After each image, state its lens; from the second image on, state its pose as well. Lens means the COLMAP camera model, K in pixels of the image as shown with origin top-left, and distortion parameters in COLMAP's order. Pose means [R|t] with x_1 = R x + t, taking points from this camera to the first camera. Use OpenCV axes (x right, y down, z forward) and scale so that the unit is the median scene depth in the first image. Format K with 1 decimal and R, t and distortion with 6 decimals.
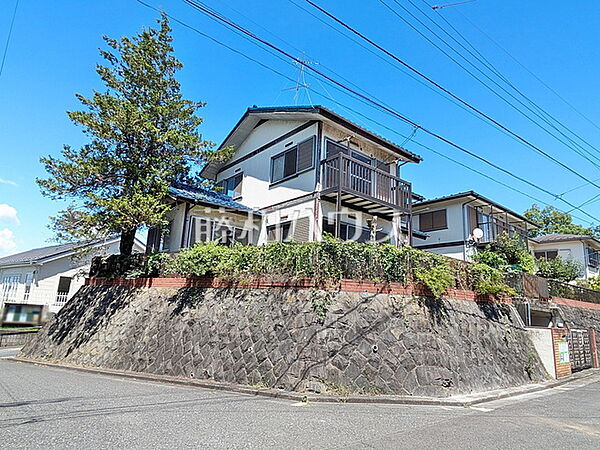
lens RADIAL K [[366.0, 0, 296.4], [0, 366.0, 230.3], [0, 0, 1]] dist [0.004543, -0.001758]
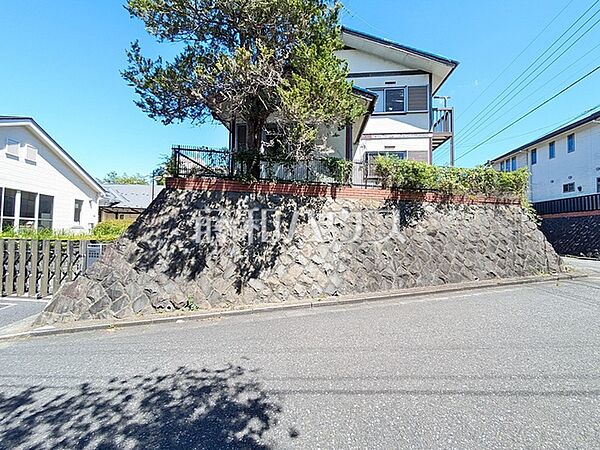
lens RADIAL K [[234.0, 0, 299.5], [0, 234.0, 223.0], [0, 0, 1]] dist [0.001457, 0.001563]
pose [[0.709096, -0.015227, 0.704947, -0.965004], [-0.126550, 0.980785, 0.148480, 0.163183], [-0.693662, -0.194497, 0.693544, 0.762579]]
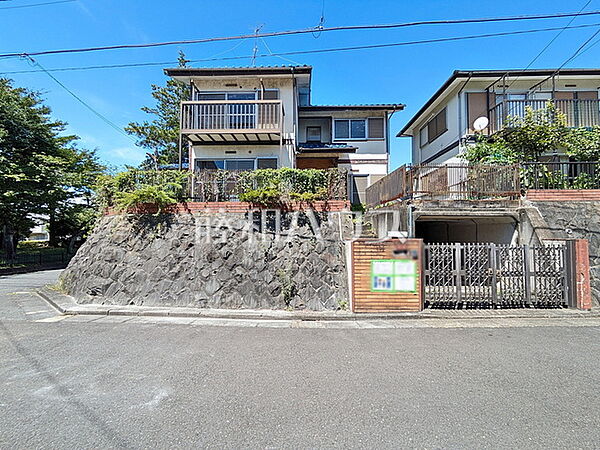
lens RADIAL K [[234.0, 0, 297.0], [0, 234.0, 224.7], [0, 0, 1]] dist [0.001457, 0.001563]
pose [[0.753689, -0.071059, -0.653378, 0.939200], [0.175153, 0.979901, 0.095473, 0.186981], [0.633462, -0.186398, 0.750987, 0.632274]]
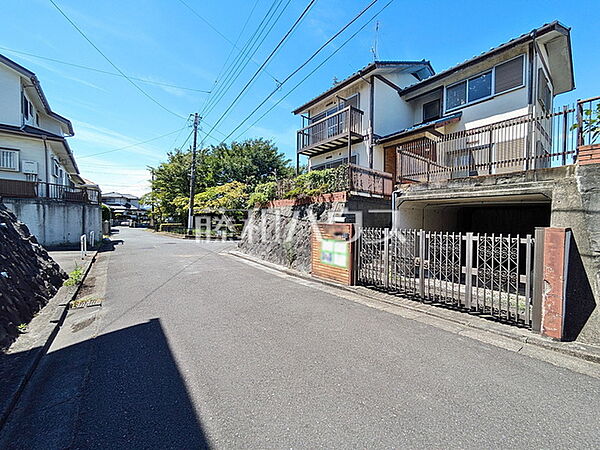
lens RADIAL K [[234.0, 0, 299.3], [0, 234.0, 226.1], [0, 0, 1]] dist [0.001457, 0.001563]
pose [[-0.024158, -0.027347, -0.999334, 1.330337], [0.198047, 0.979683, -0.031596, 0.295598], [0.979895, -0.198679, -0.018251, 1.005450]]
